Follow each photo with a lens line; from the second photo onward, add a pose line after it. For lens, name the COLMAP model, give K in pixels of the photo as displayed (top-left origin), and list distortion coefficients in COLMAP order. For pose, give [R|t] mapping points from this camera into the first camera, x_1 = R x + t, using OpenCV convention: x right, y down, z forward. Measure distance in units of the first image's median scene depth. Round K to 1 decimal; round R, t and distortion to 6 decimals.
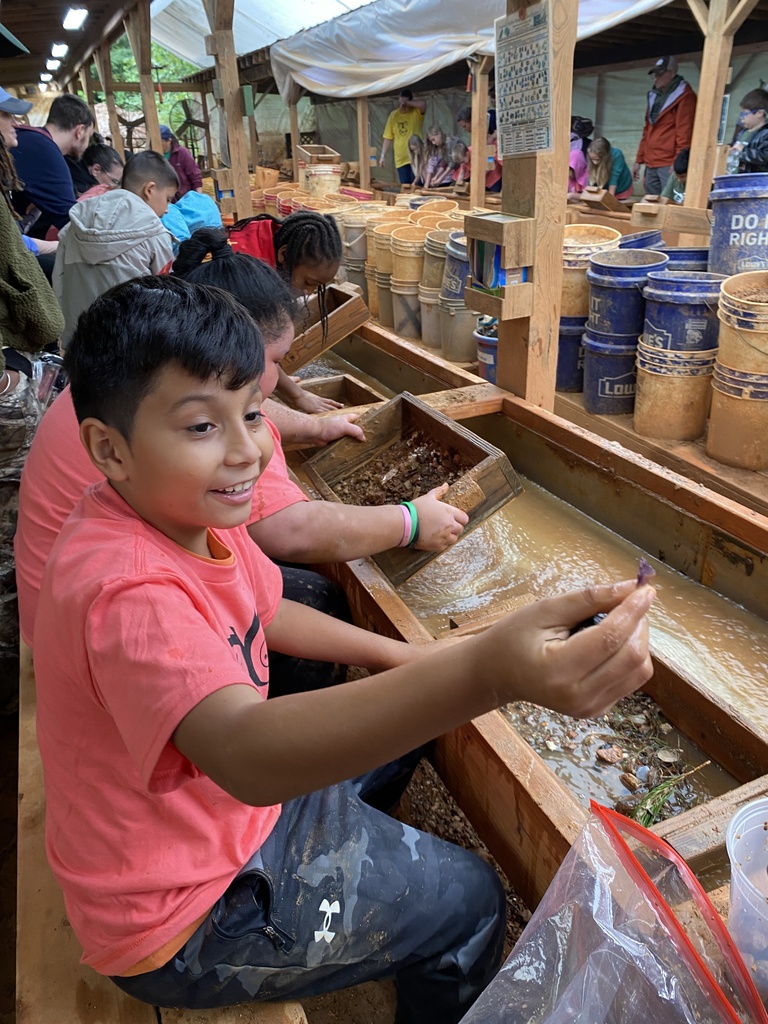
lens RADIAL K [[791.2, 0, 381.1], [0, 791.2, 513.0], [0, 0, 1]] dist [-0.003527, -0.000641]
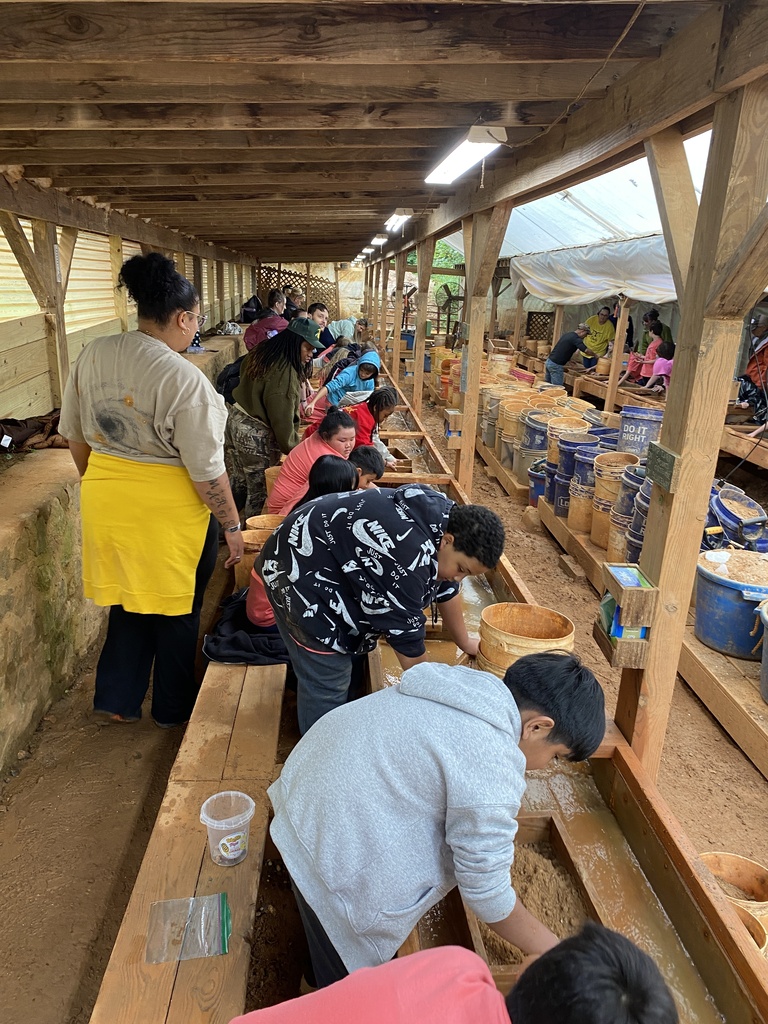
lens RADIAL K [[760.2, 0, 383.9], [0, 760.2, 514.0], [0, 0, 1]] dist [-0.002951, -0.000864]
pose [[0.940984, 0.177258, -0.288321, 0.182878], [-0.221407, 0.966708, -0.128273, 0.086441], [0.255984, 0.184539, 0.948903, -0.365015]]
